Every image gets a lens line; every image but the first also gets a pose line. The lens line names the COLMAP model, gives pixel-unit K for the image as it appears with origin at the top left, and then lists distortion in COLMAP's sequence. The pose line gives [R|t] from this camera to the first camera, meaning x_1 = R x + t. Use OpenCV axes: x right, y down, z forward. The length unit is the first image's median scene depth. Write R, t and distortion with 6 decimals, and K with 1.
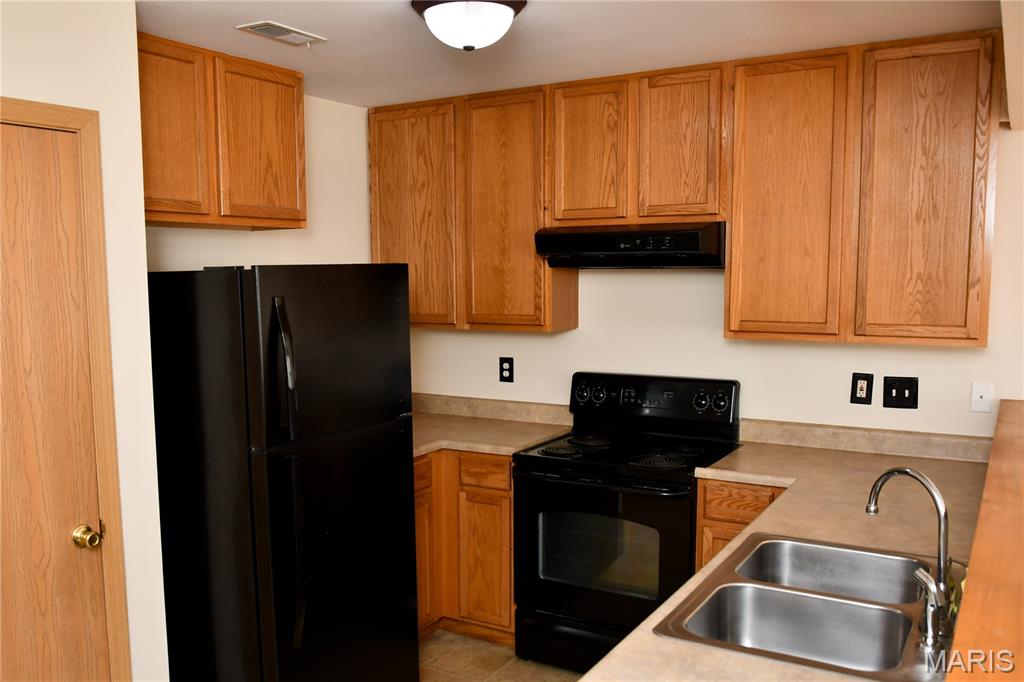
lens RADIAL K [[907.8, 0, 458.6], [0, 907.8, 372.6], [0, 0, 1]] dist [-0.013818, 0.004806]
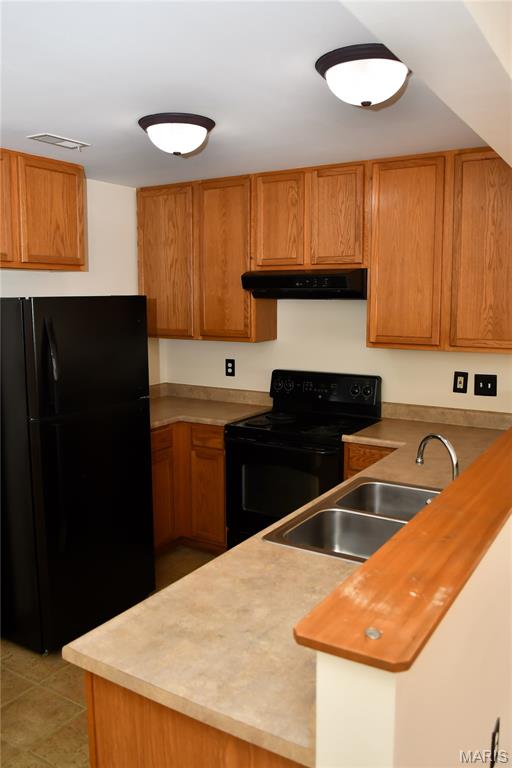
lens RADIAL K [[646.7, 0, 242.2], [0, 646.7, 365.9], [0, 0, 1]] dist [-0.008832, 0.009061]
pose [[0.999972, 0.007408, 0.001014, 0.091871], [-0.007402, 0.999959, -0.005217, -0.000762], [-0.001052, 0.005209, 0.999986, -0.051999]]
